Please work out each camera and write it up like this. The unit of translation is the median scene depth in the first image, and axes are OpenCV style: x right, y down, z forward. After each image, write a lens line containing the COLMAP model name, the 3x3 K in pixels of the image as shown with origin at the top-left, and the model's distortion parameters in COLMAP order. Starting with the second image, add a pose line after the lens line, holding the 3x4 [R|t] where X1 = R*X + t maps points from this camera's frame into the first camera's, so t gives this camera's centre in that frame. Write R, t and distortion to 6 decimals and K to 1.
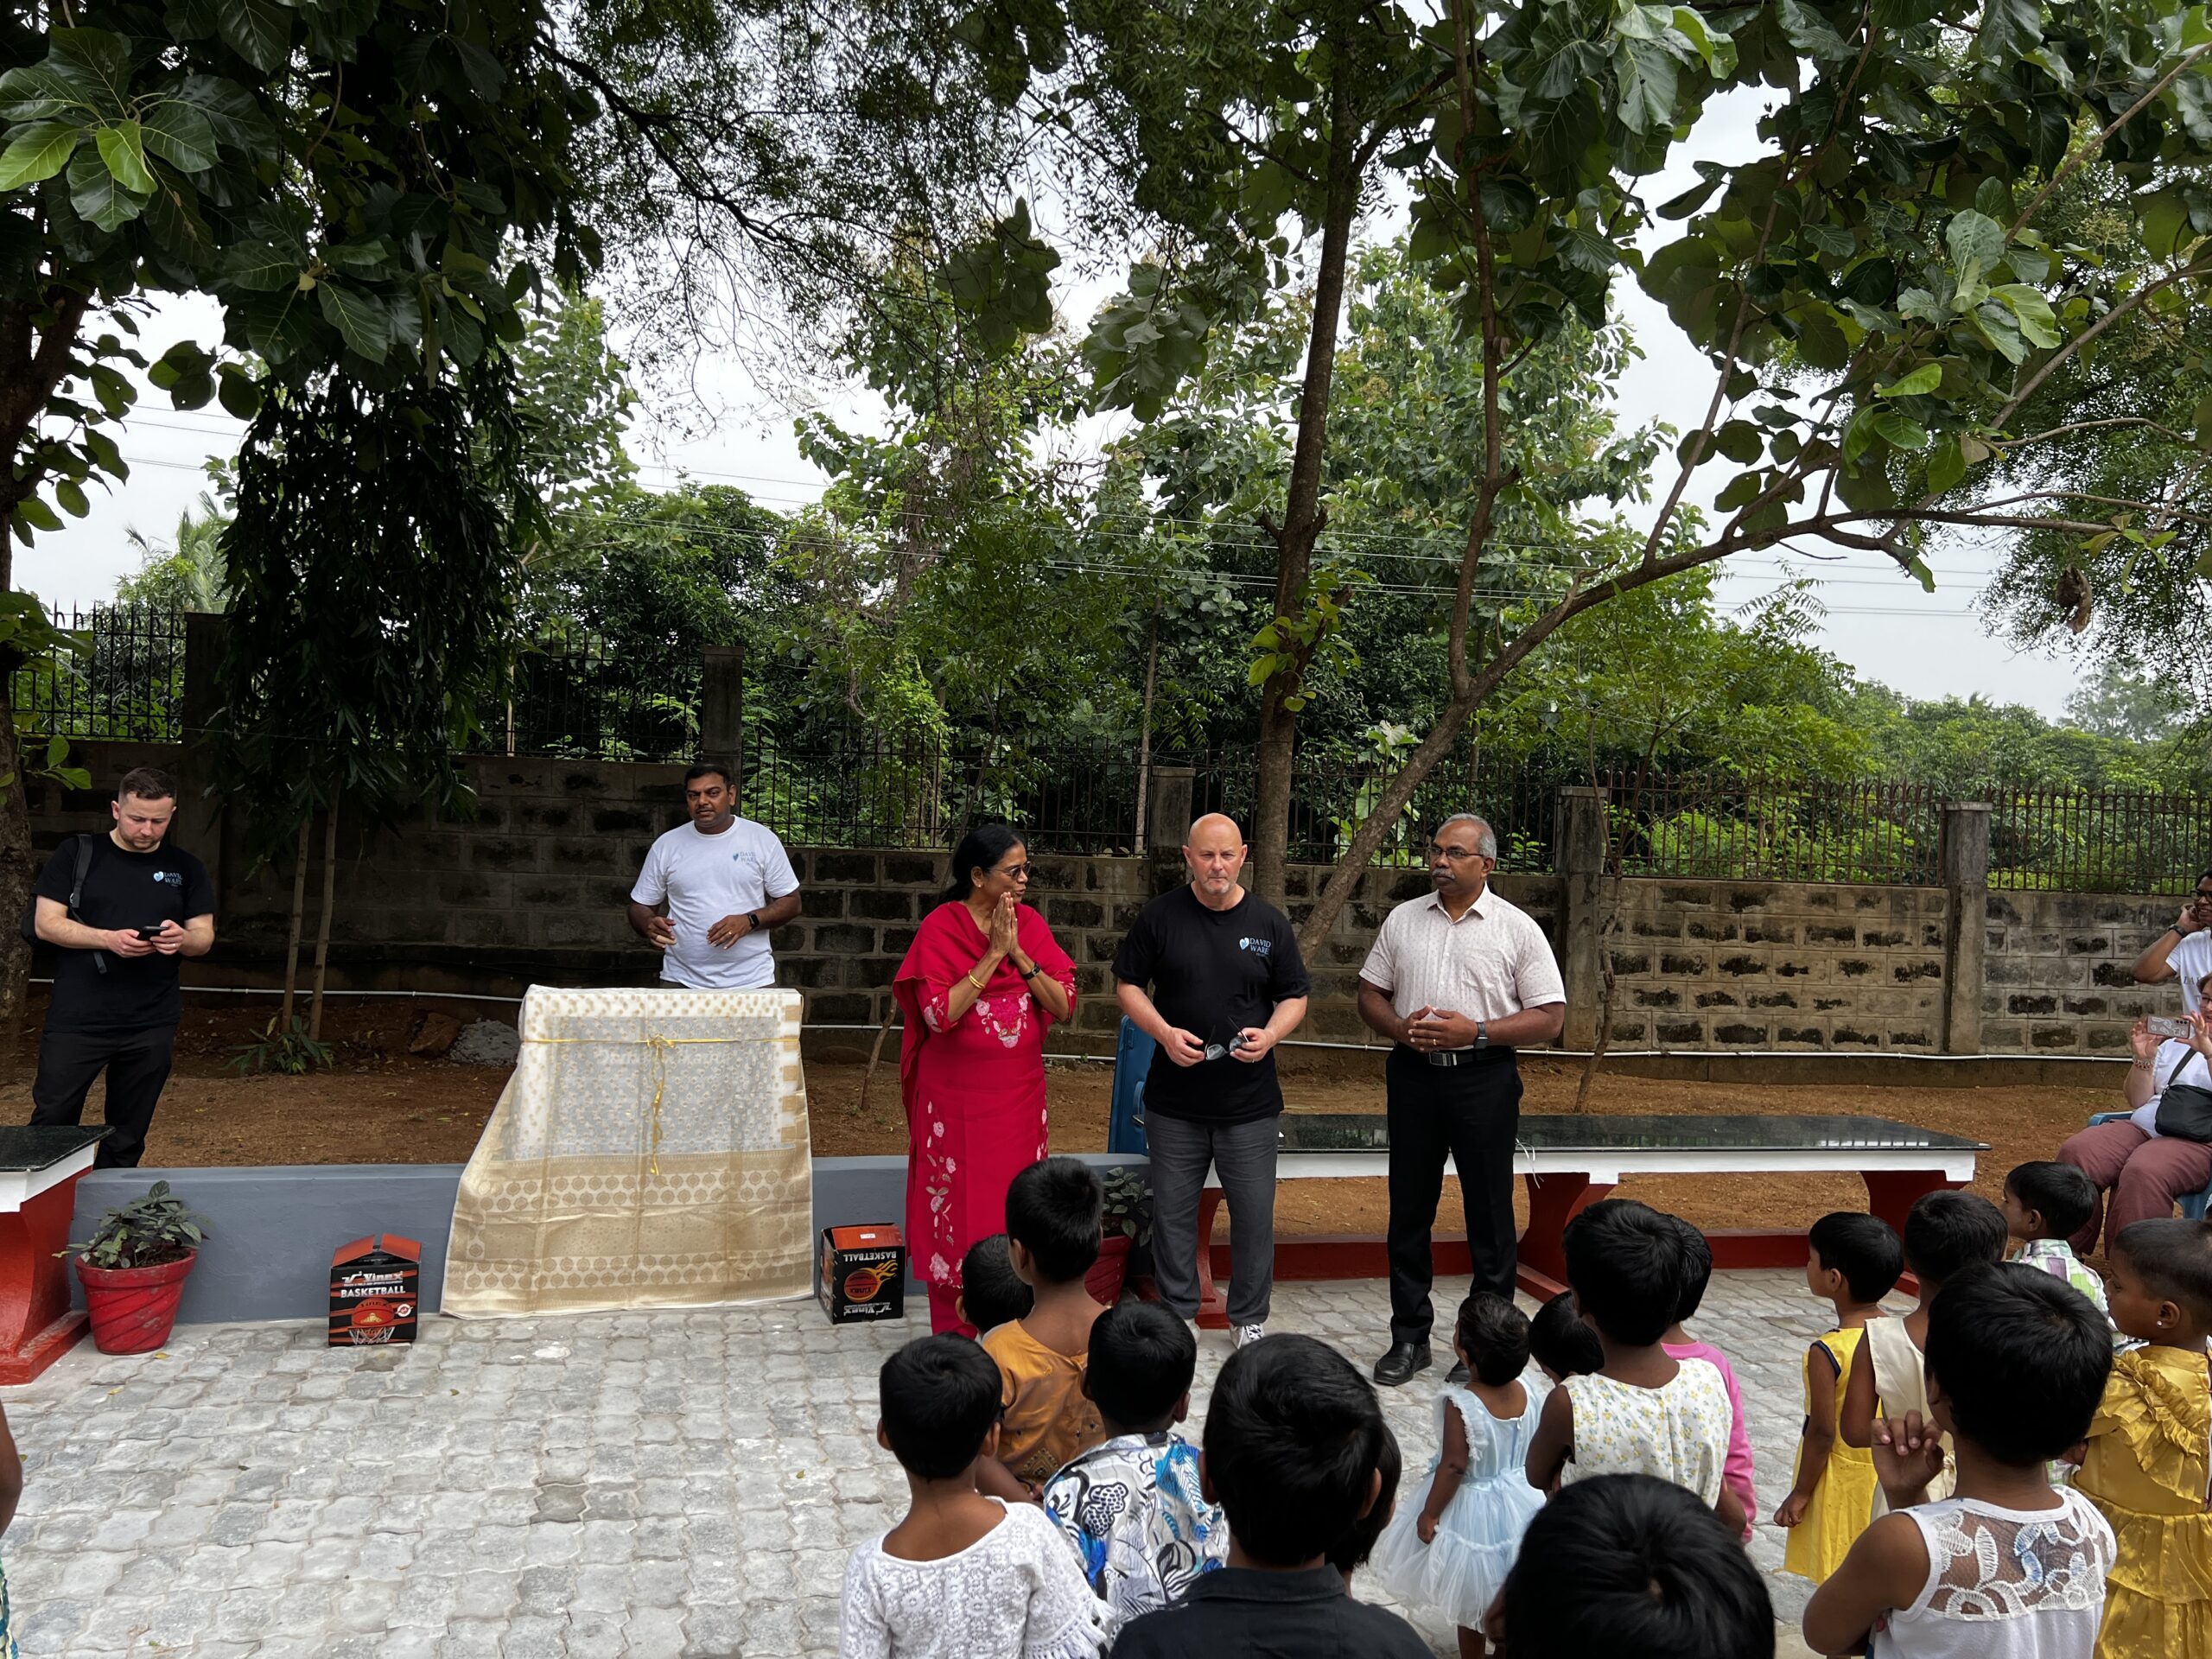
lens RADIAL K [[1664.4, 0, 1095.6], [0, 1664.4, 830.6], [0, 0, 1]] dist [0.017926, -0.001461]
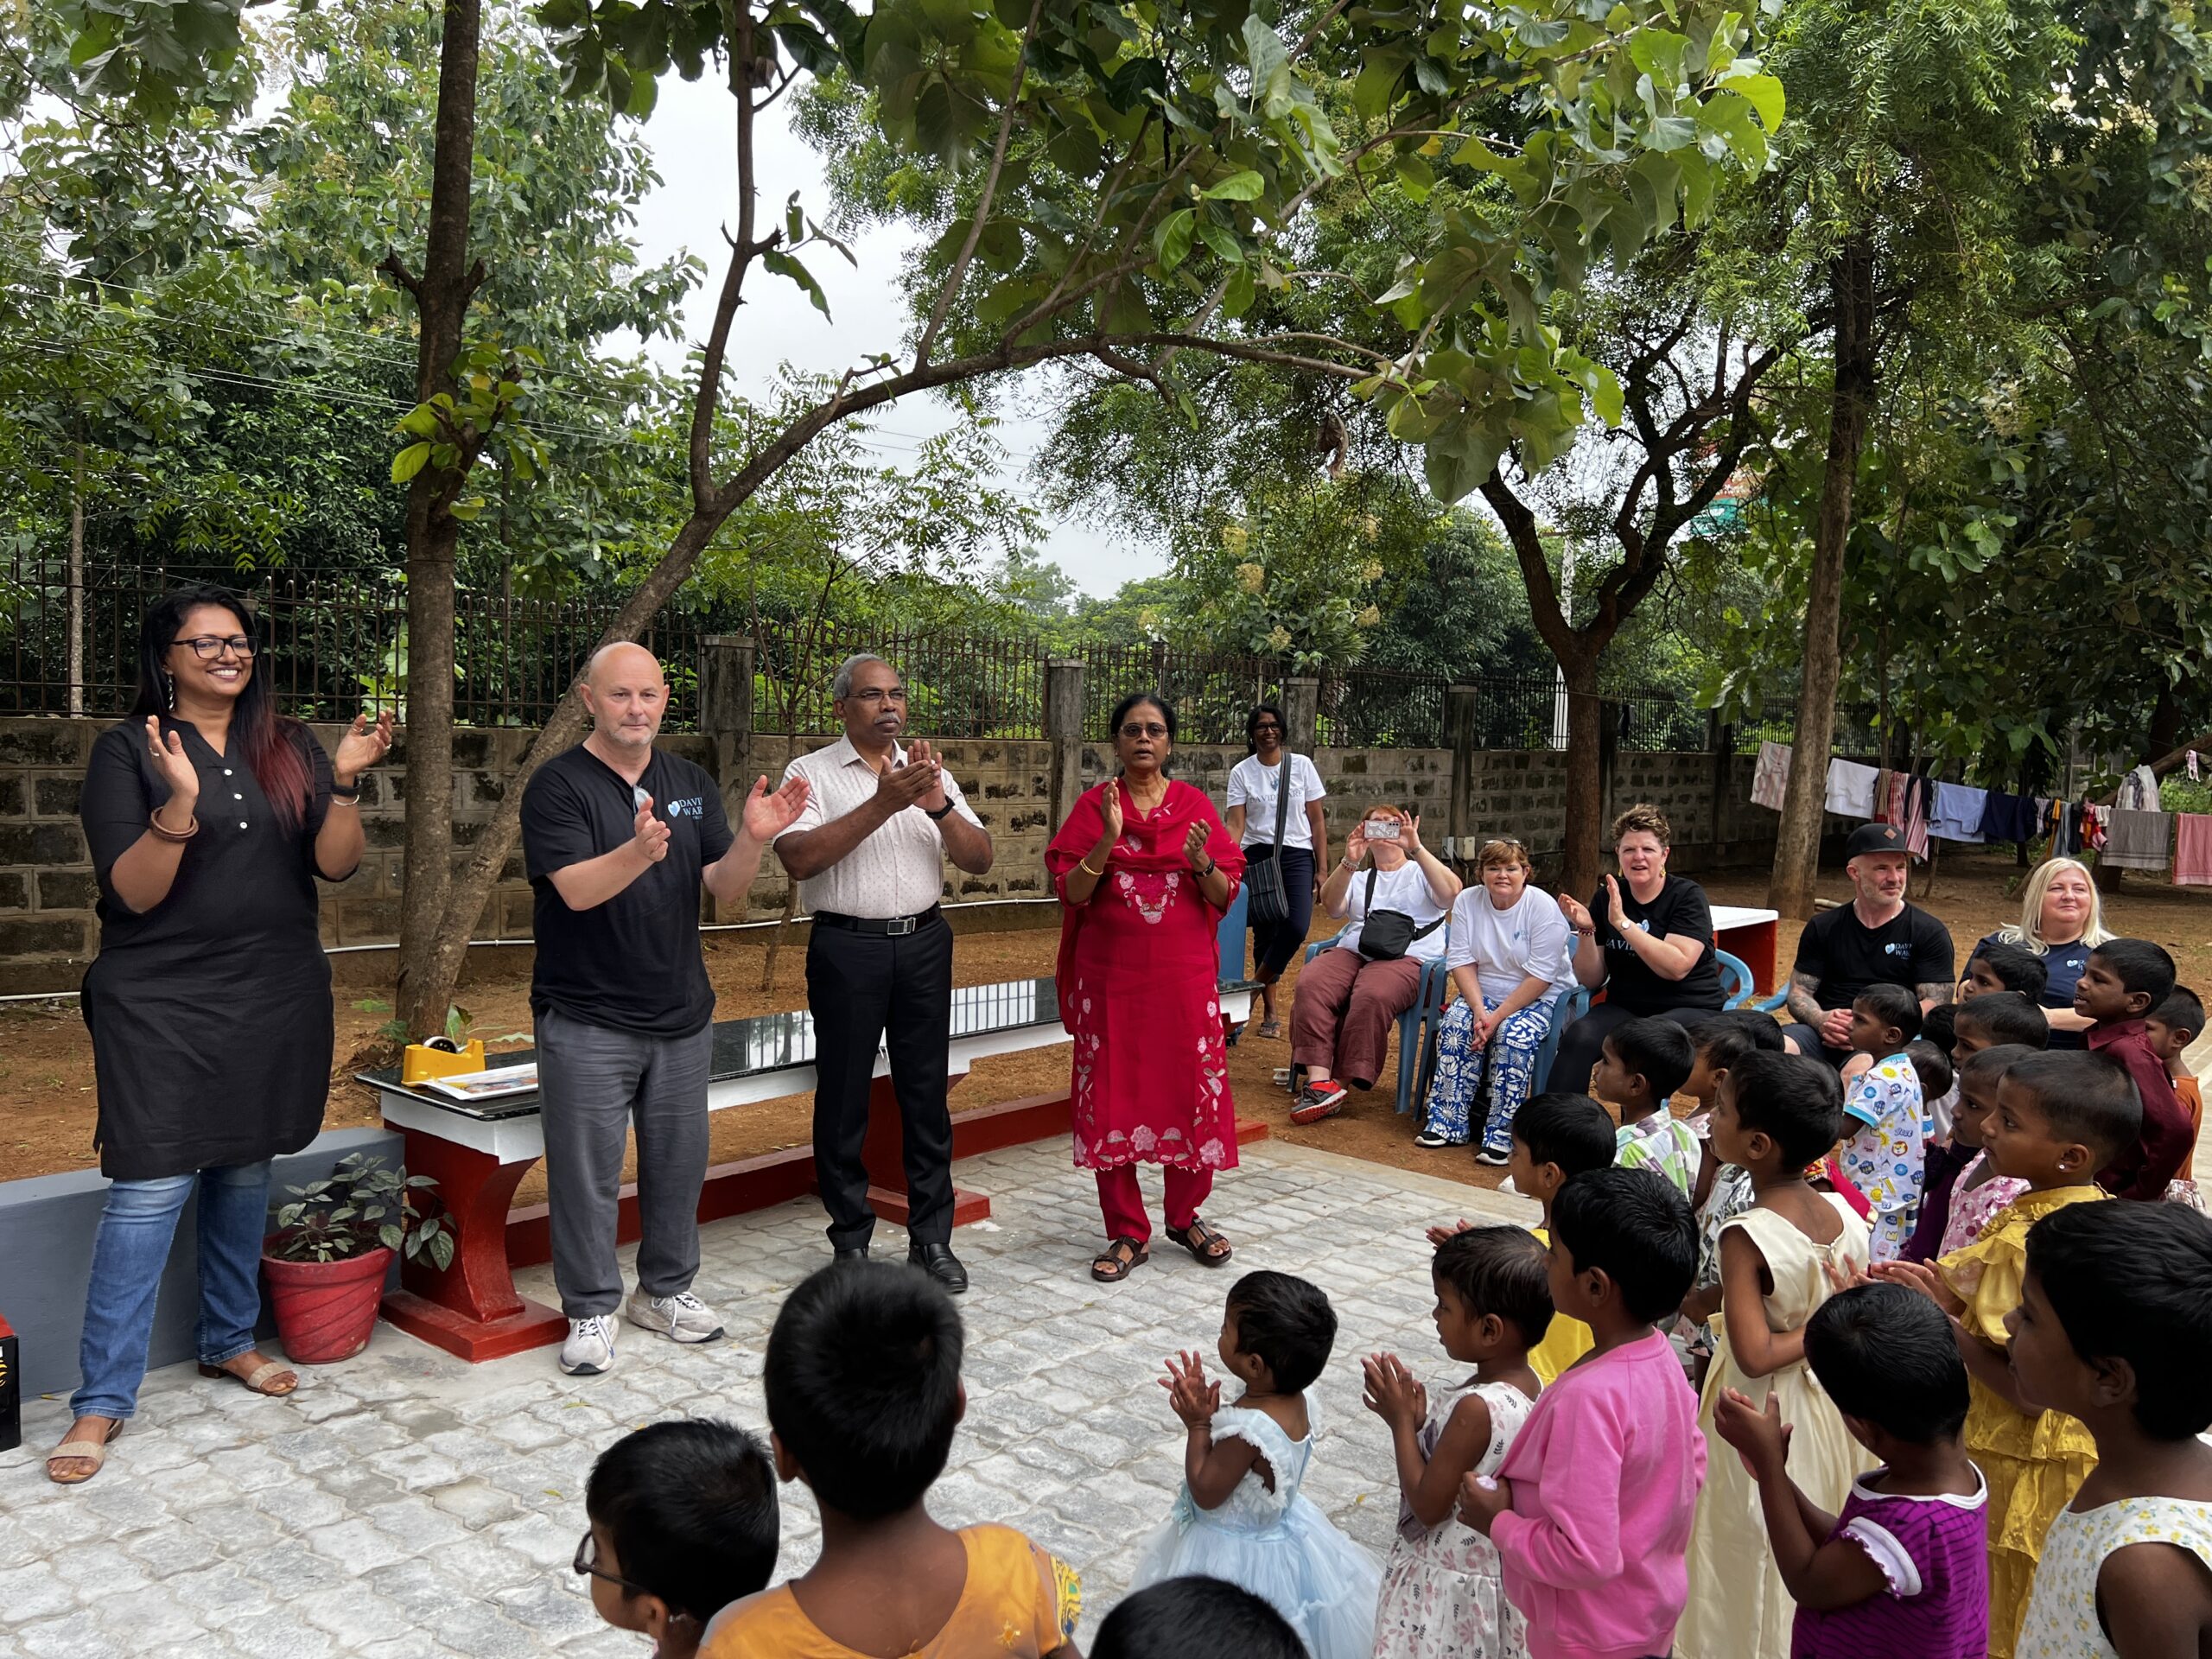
lens RADIAL K [[1657.8, 0, 1116.8], [0, 1657.8, 833.3], [0, 0, 1]] dist [0.074797, -0.089847]
pose [[0.816491, -0.051616, 0.575046, -0.070851], [0.005106, 0.996602, 0.082204, 0.008276], [-0.577335, -0.064183, 0.813981, 0.145952]]
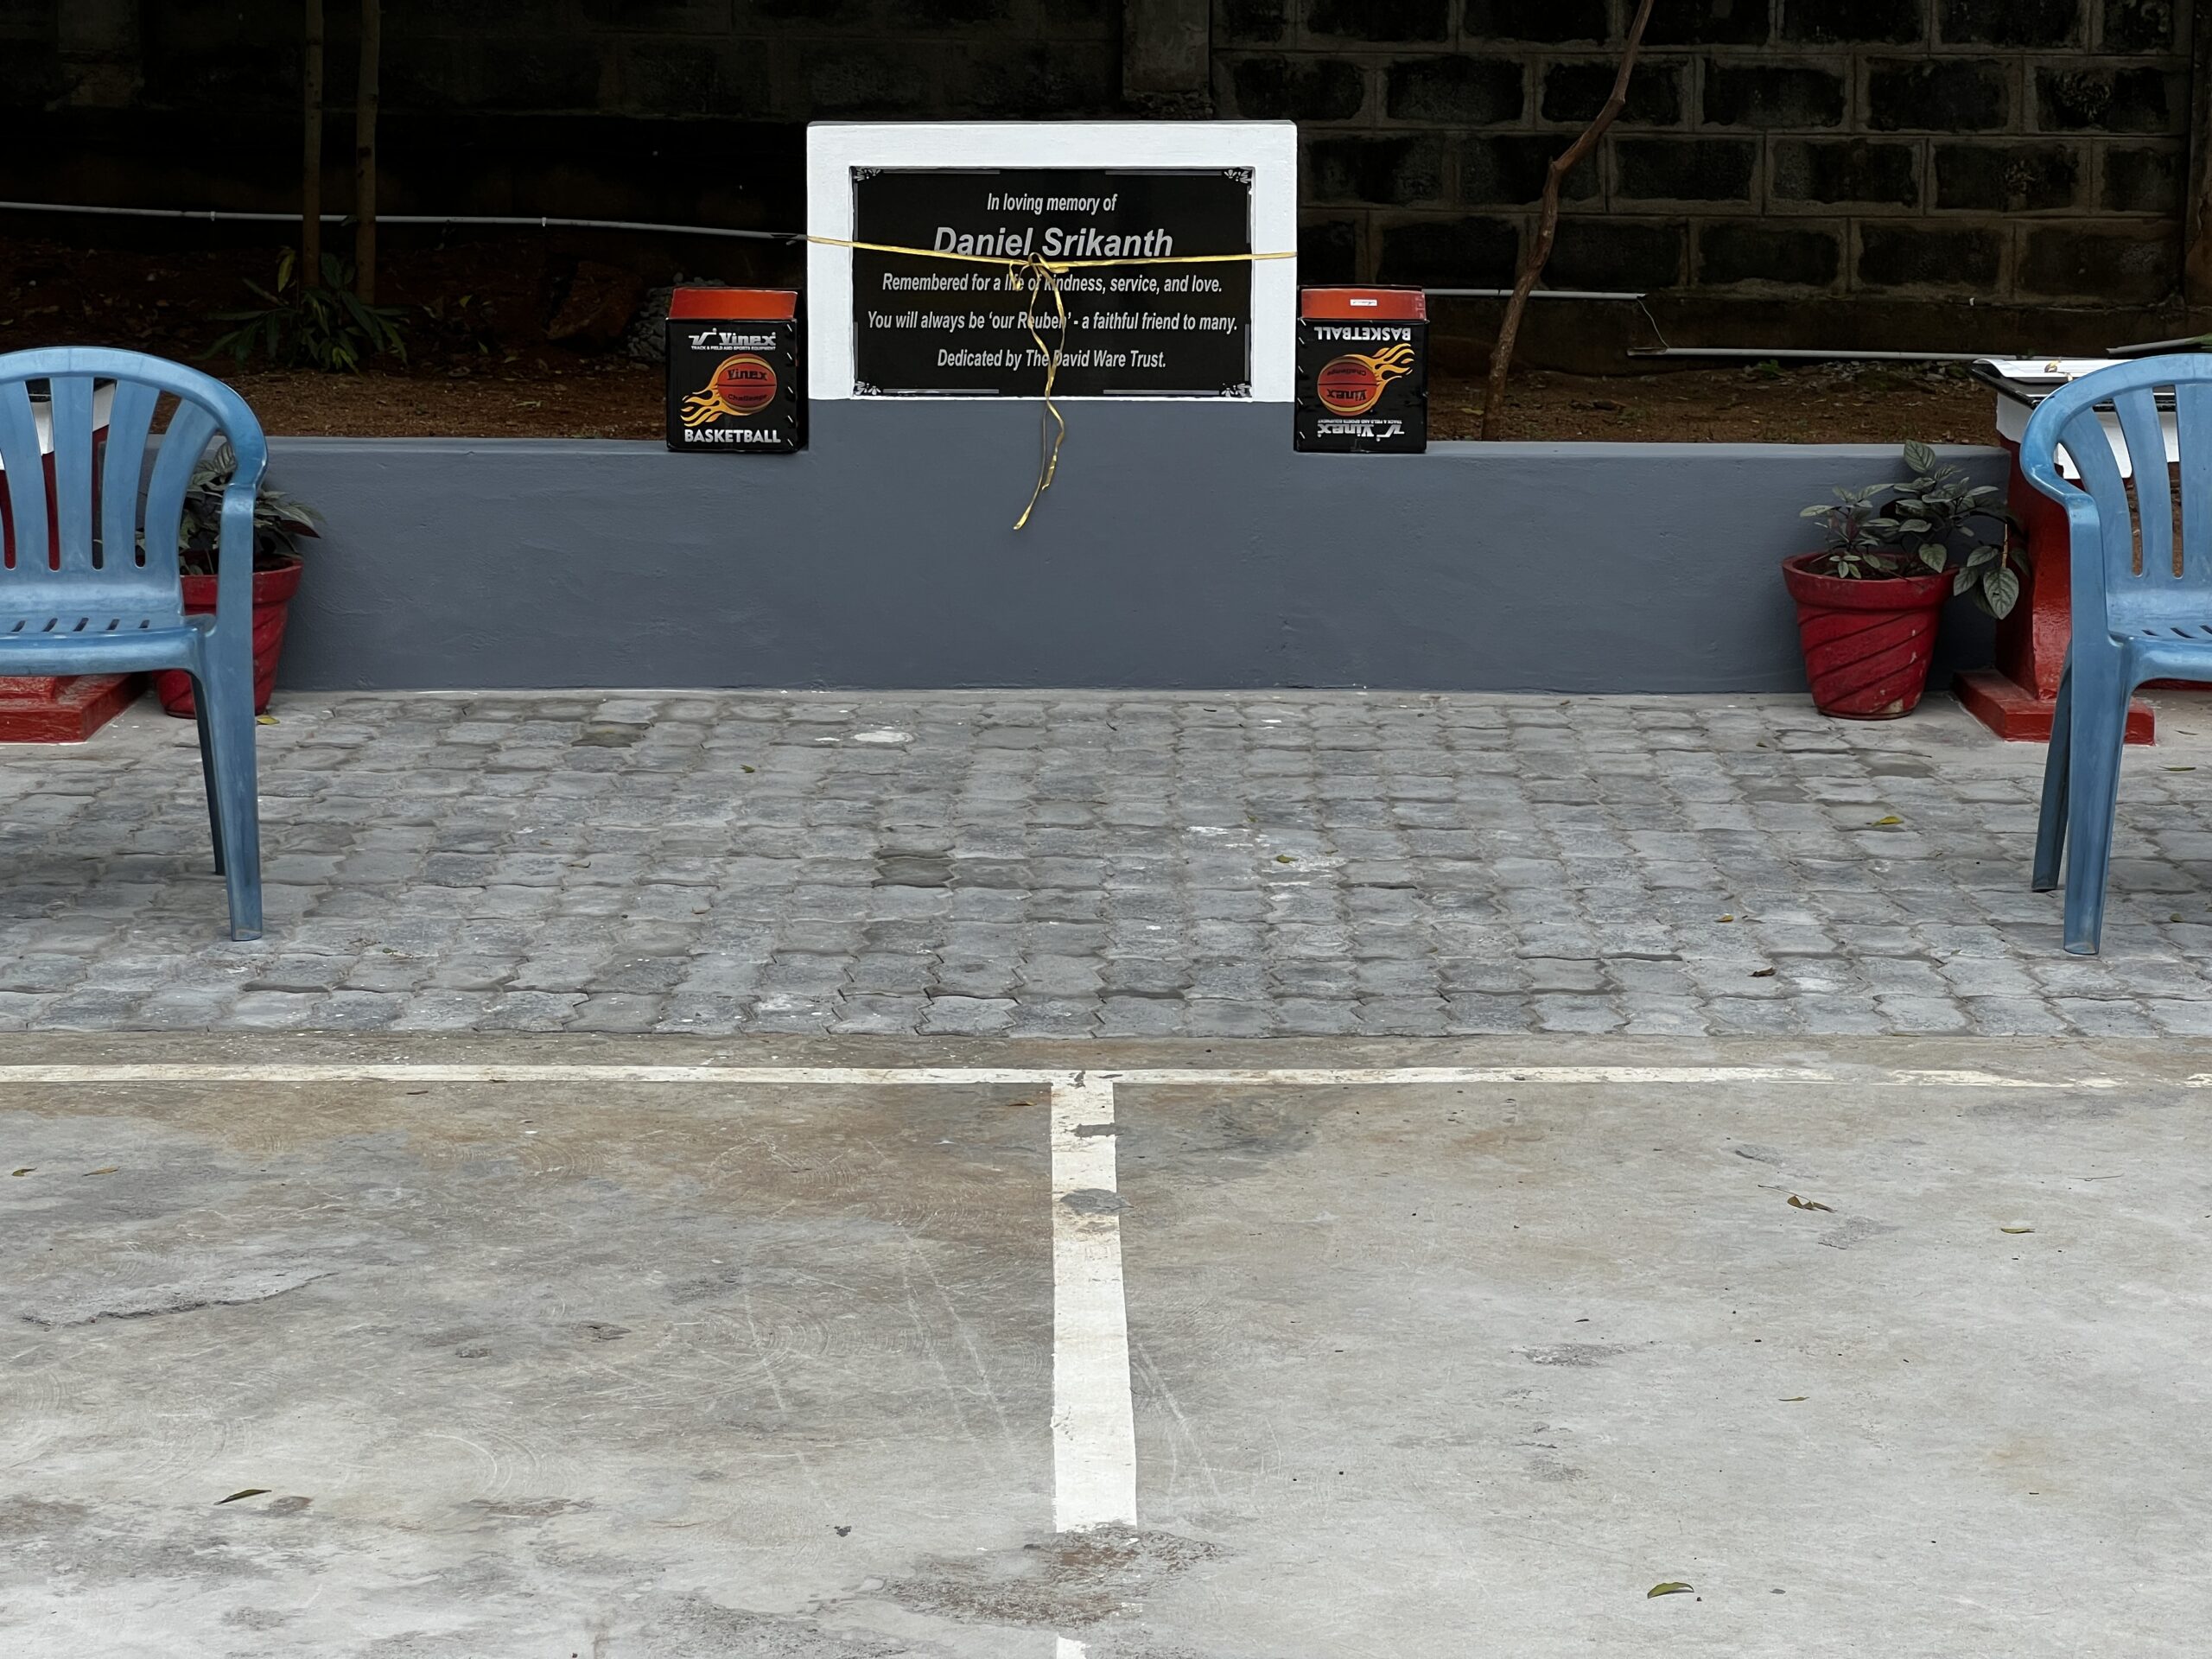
lens RADIAL K [[5000.9, 0, 1109.4], [0, 5000.9, 798.9], [0, 0, 1]] dist [-0.254517, 5.588100]
pose [[0.969654, 0.010295, -0.244265, 0.084292], [0.033865, 0.983826, 0.175897, 0.016509], [0.242126, -0.178832, 0.953622, -0.308843]]
